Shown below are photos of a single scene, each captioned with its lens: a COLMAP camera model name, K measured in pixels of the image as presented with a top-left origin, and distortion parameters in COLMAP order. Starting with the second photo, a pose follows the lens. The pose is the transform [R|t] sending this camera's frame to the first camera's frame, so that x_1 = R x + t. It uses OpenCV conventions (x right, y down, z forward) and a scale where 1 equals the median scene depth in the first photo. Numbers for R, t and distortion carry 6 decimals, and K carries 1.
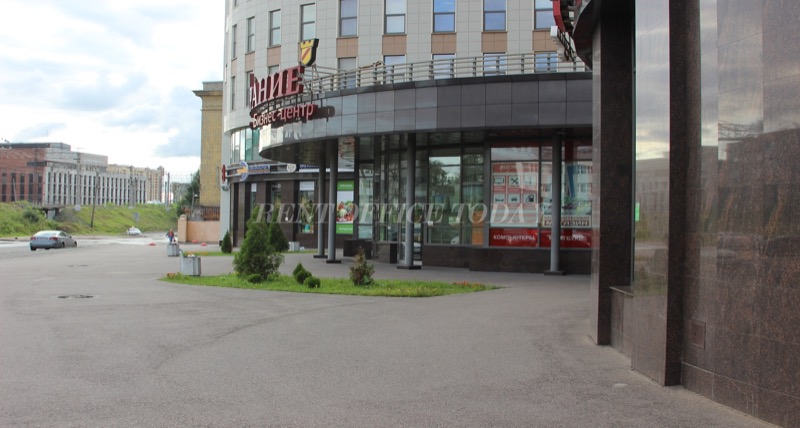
lens RADIAL K [[924.5, 0, 400.0], [0, 924.5, 214.0], [0, 0, 1]] dist [-0.106723, 0.013178]
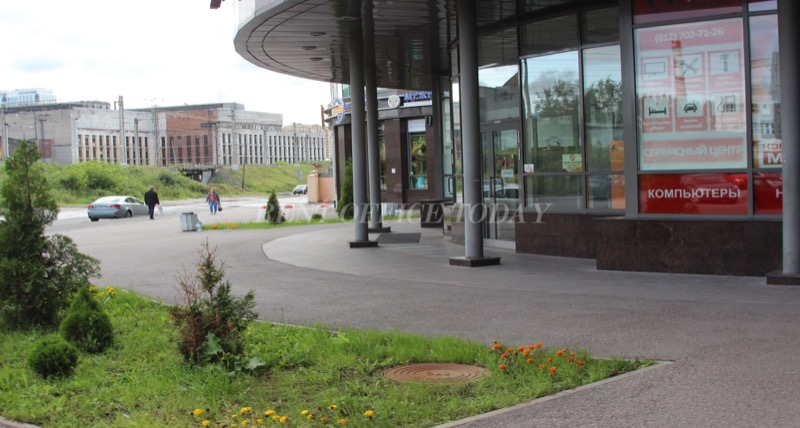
lens RADIAL K [[924.5, 0, 400.0], [0, 924.5, 214.0], [0, 0, 1]] dist [-0.106723, 0.013178]
pose [[0.978243, -0.027248, -0.205667, 0.034206], [0.037997, 0.998100, 0.048498, 0.003934], [0.203955, -0.055258, 0.977420, 0.246788]]
